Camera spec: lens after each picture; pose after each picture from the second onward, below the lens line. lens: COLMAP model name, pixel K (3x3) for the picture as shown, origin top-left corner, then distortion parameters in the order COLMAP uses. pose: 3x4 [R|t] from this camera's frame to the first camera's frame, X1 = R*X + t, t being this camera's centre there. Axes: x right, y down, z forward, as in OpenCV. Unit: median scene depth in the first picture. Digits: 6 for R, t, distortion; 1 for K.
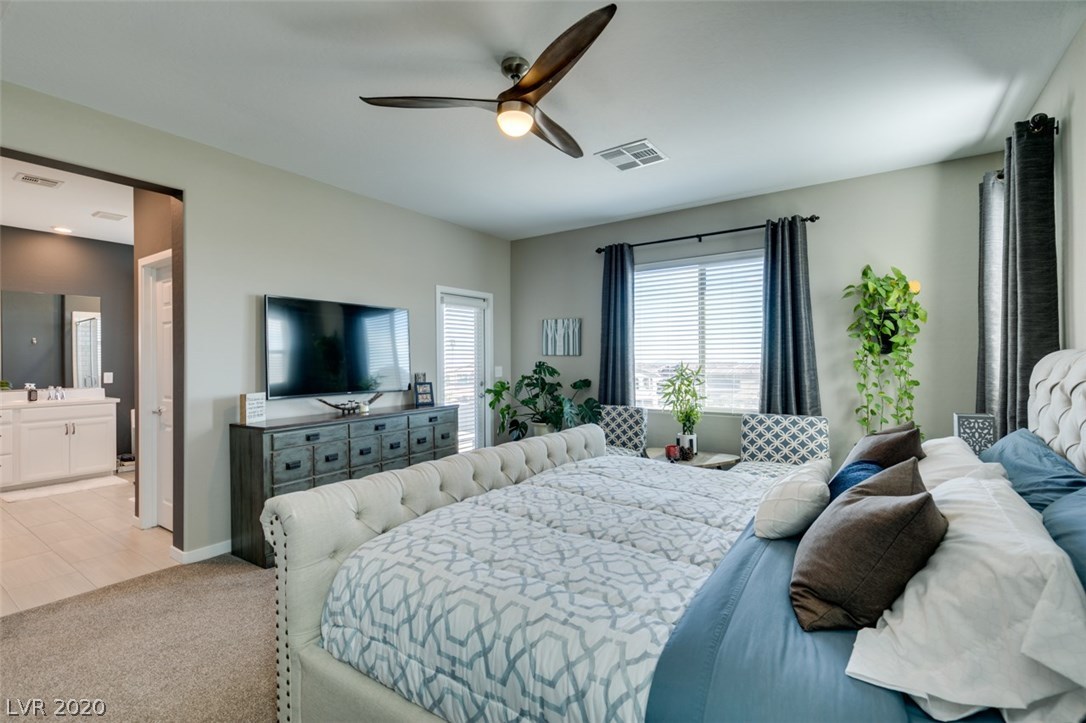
lens RADIAL K [[488.5, 0, 547.1], [0, 488.5, 361.8], [0, 0, 1]] dist [0.005246, -0.000839]
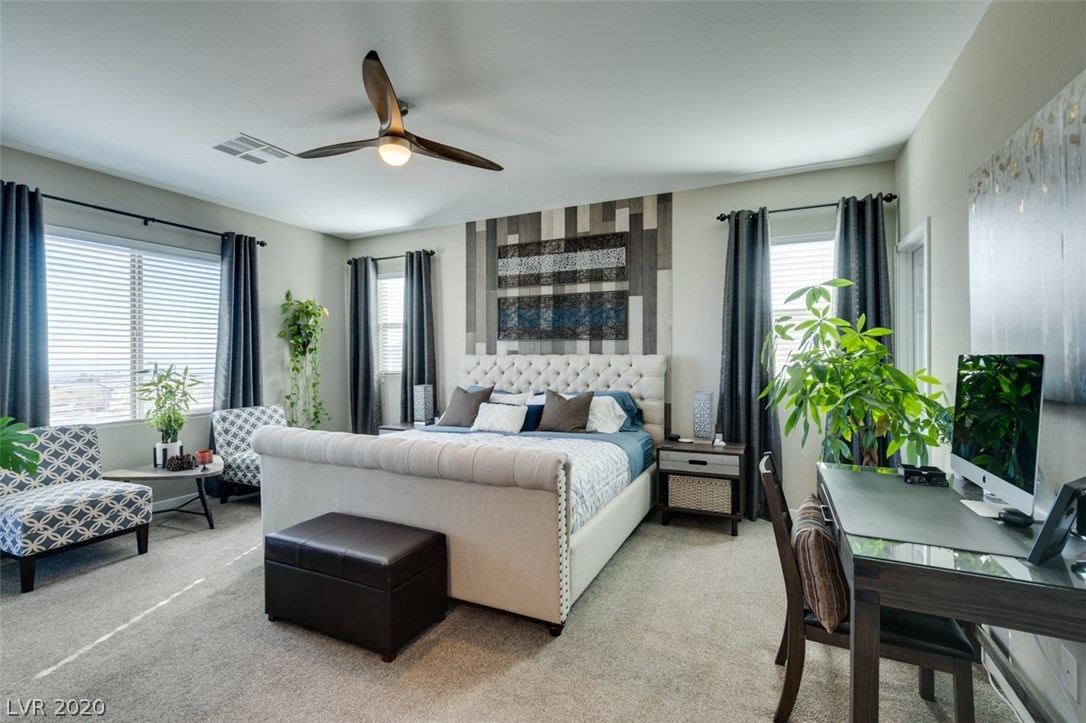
lens RADIAL K [[488.5, 0, 540.6], [0, 488.5, 358.3], [0, 0, 1]] dist [0.005246, -0.000839]
pose [[-0.151534, 0.006561, 0.988430, -0.655469], [0.008692, 0.999948, -0.005305, 0.004229], [-0.988414, 0.007787, -0.151583, 0.431438]]
